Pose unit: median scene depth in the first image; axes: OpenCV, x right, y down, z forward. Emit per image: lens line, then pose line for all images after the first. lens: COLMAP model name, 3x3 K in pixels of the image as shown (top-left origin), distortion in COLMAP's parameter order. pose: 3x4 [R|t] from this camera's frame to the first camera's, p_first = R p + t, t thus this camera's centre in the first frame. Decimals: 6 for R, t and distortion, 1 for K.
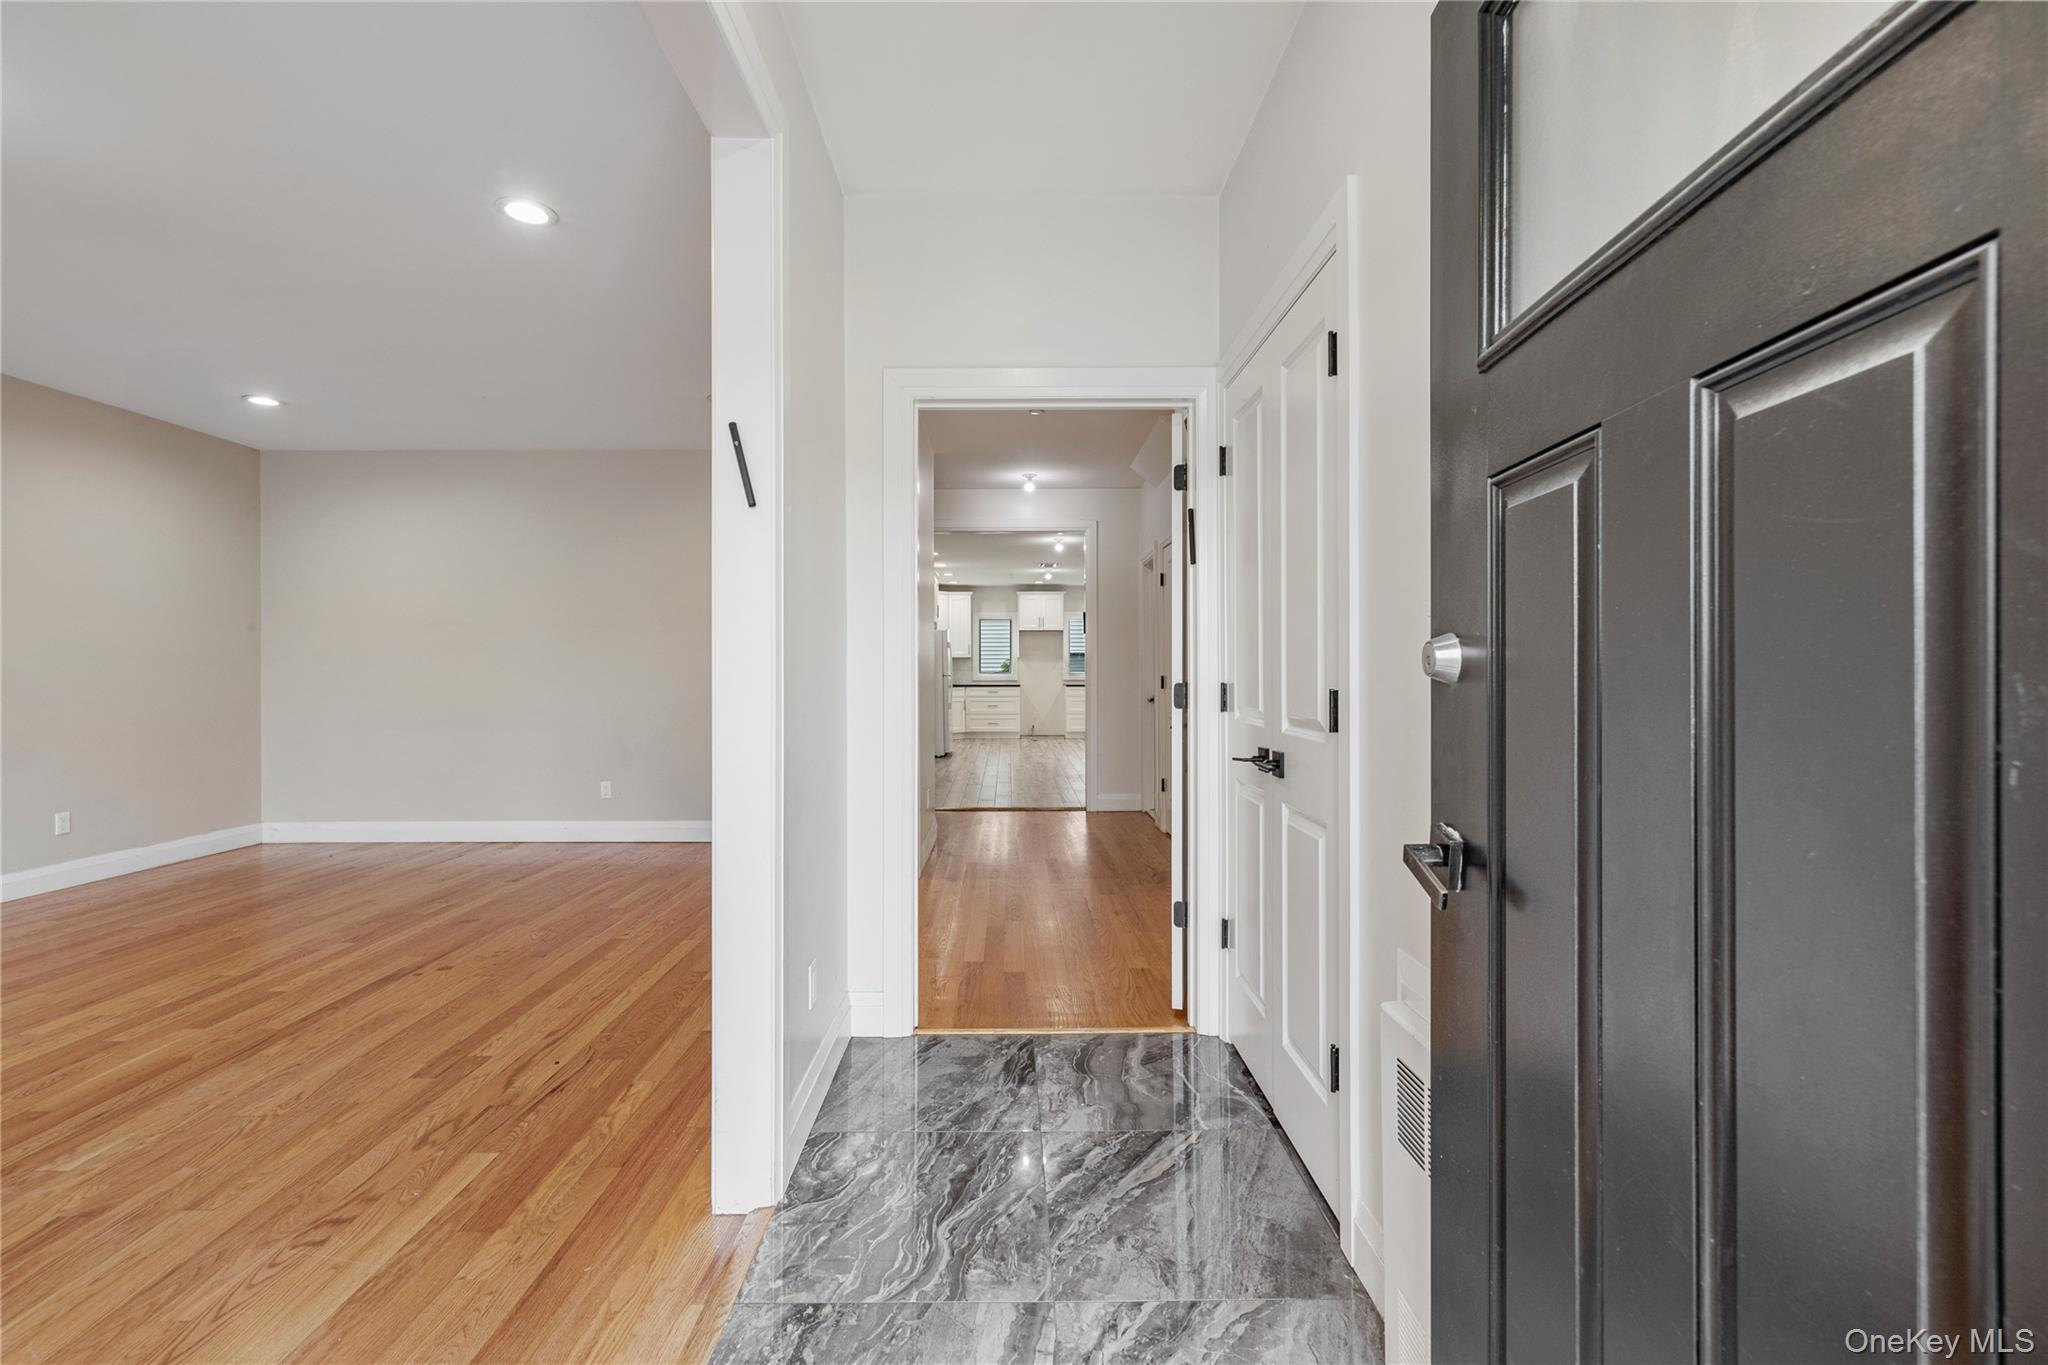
lens RADIAL K [[861.0, 0, 1012.3], [0, 861.0, 669.9], [0, 0, 1]] dist [-0.000365, 0.000309]
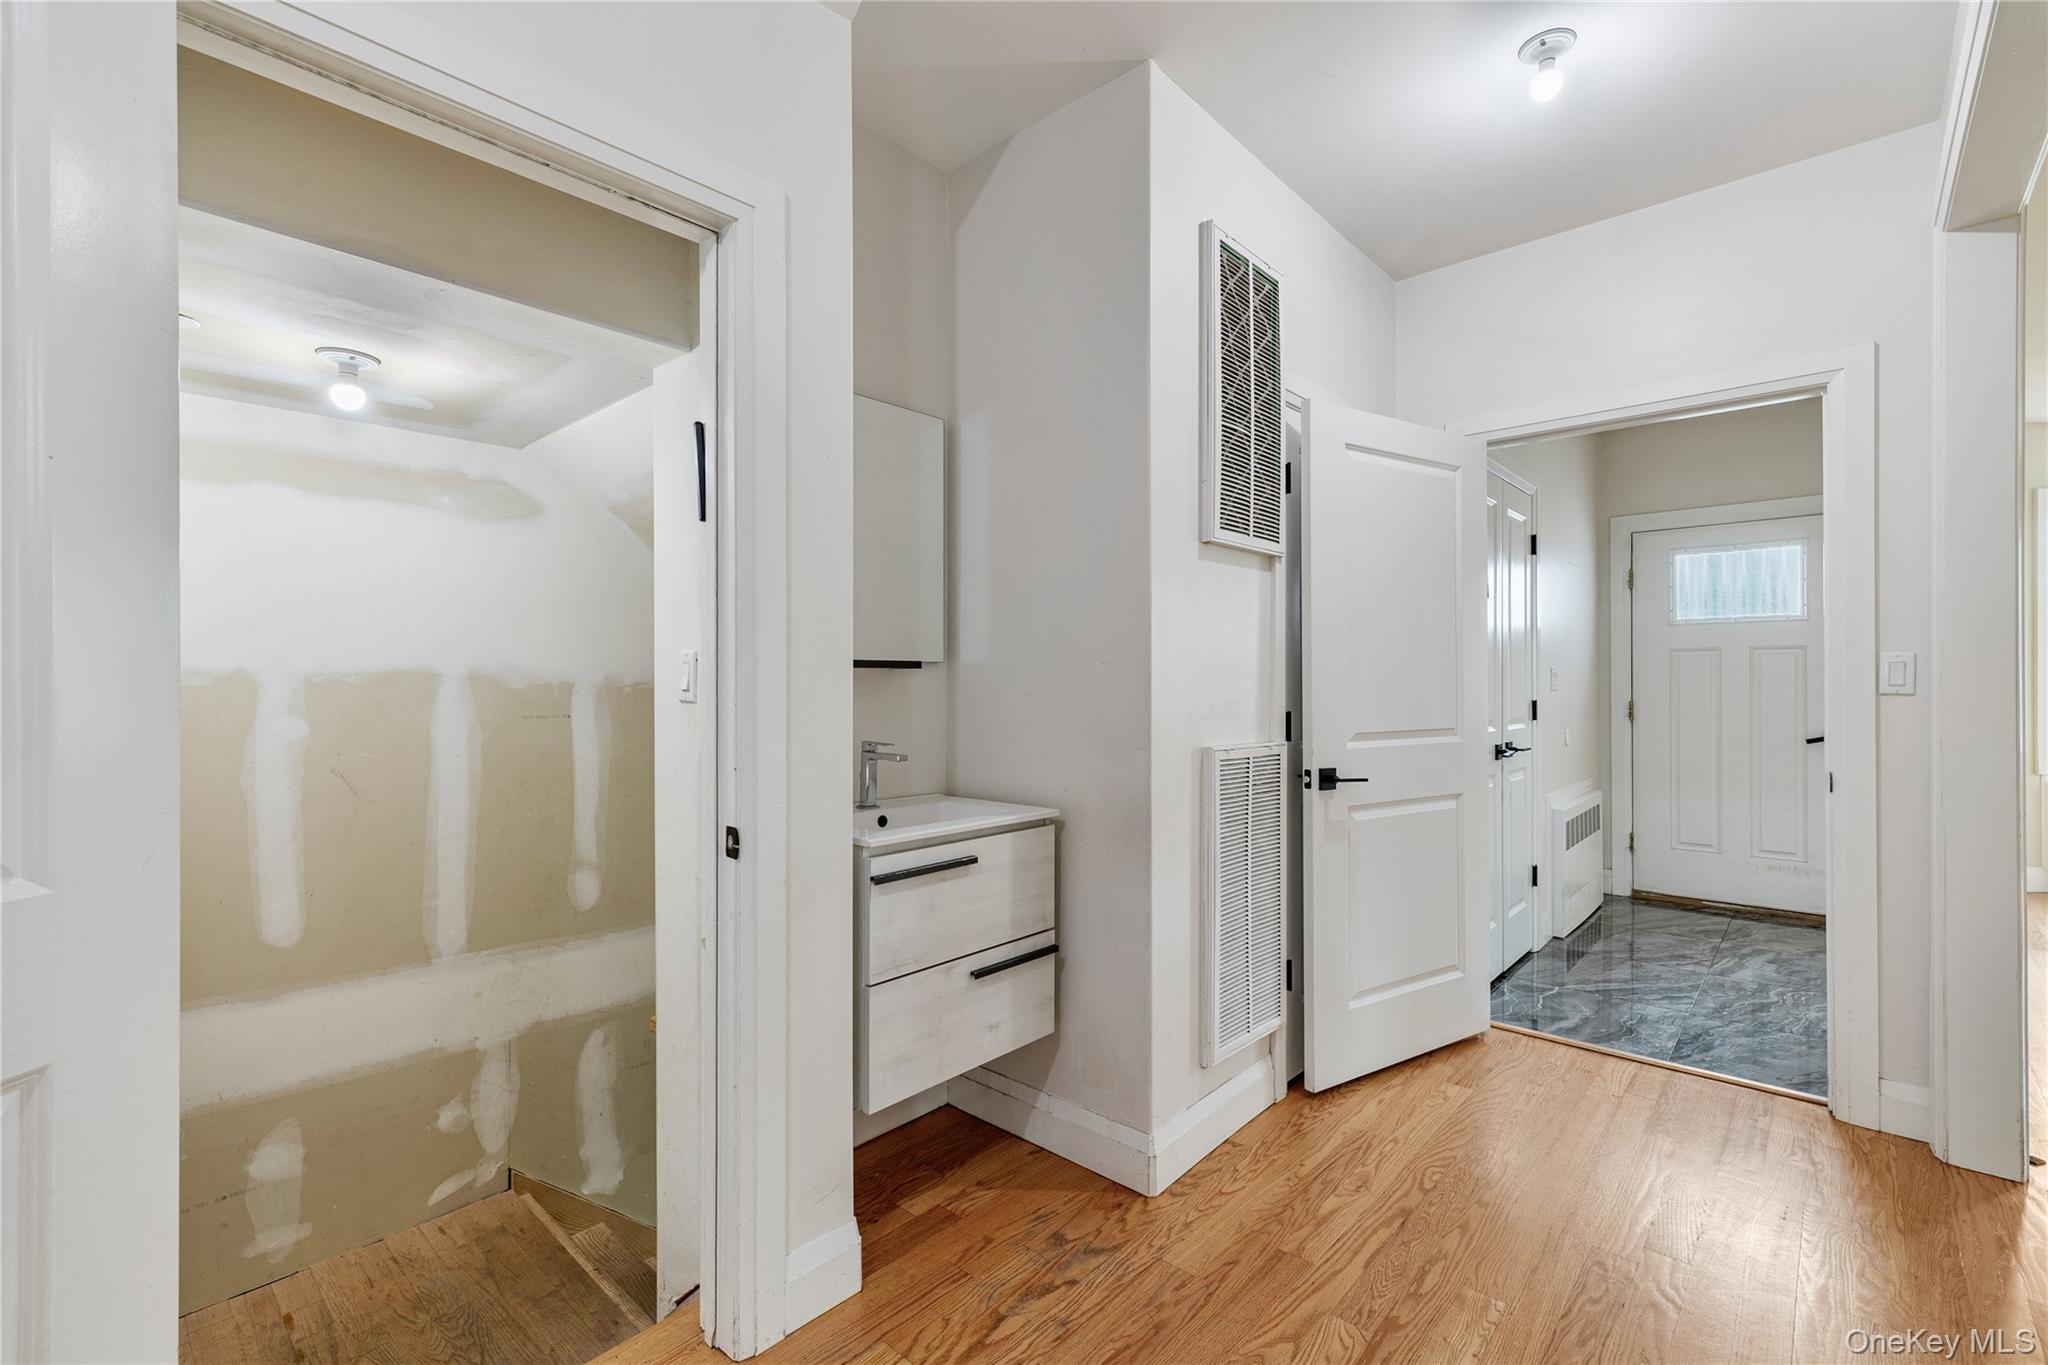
lens RADIAL K [[901.5, 0, 1024.0], [0, 901.5, 682.5], [0, 0, 1]] dist [0.006708, 0.000264]
pose [[-0.738371, 0.003984, 0.674383, -0.137554], [0.005289, 0.999986, -0.000116, -0.018096], [-0.674374, 0.003481, -0.738381, 2.341181]]
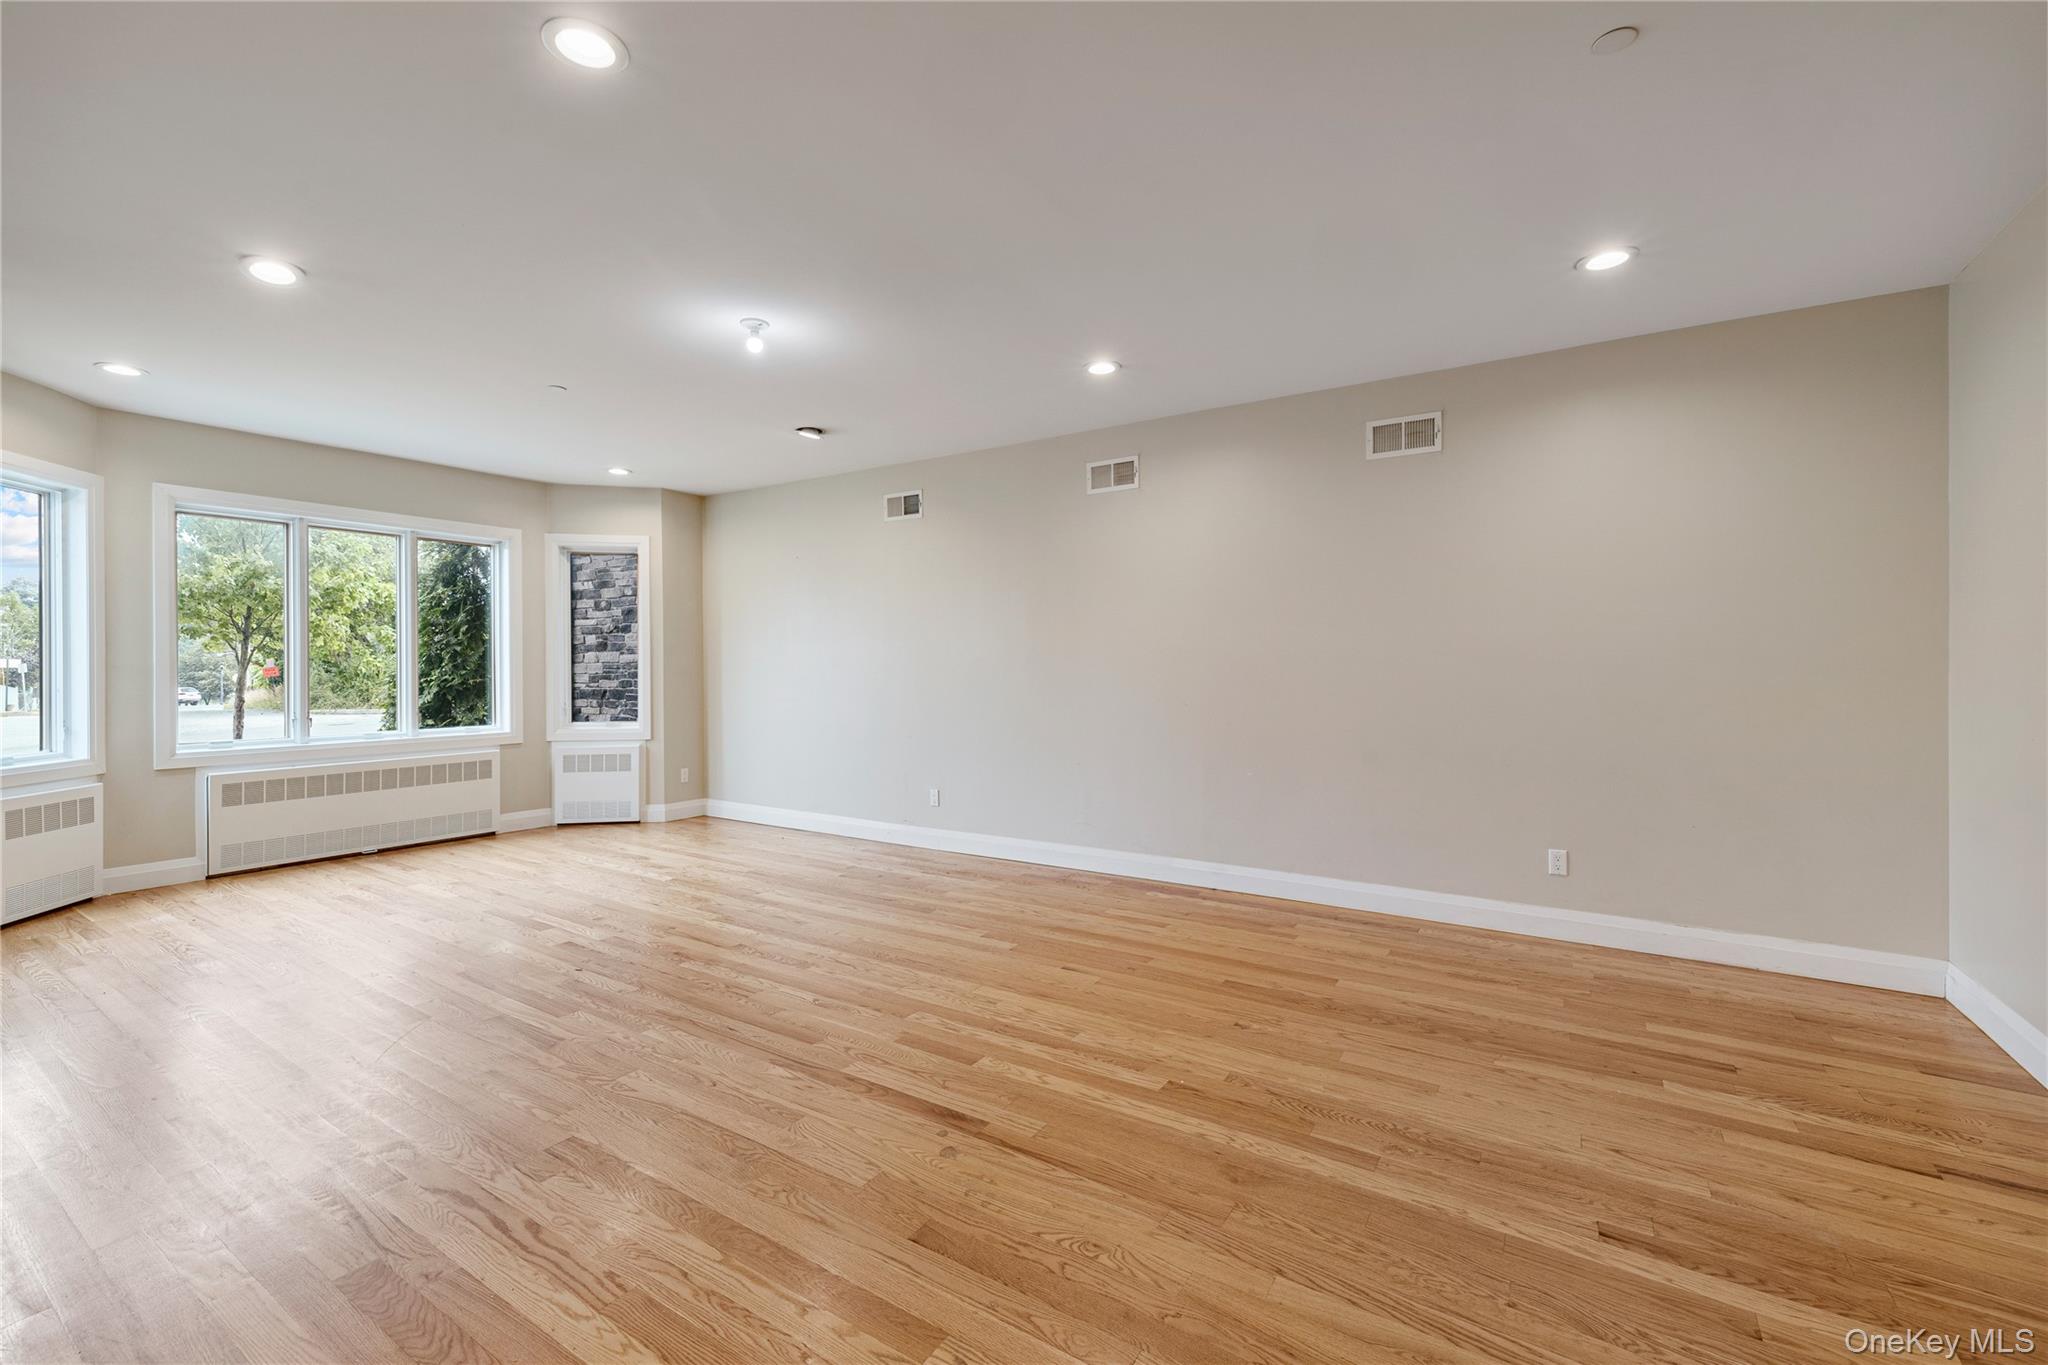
lens RADIAL K [[861.0, 0, 1012.3], [0, 861.0, 669.9], [0, 0, 1]] dist [-0.000365, 0.000309]
pose [[-0.550545, 0.007627, -0.834771, -0.180325], [0.002455, 0.999969, 0.007517, -0.030609], [0.834802, 0.002089, -0.550546, 1.776252]]
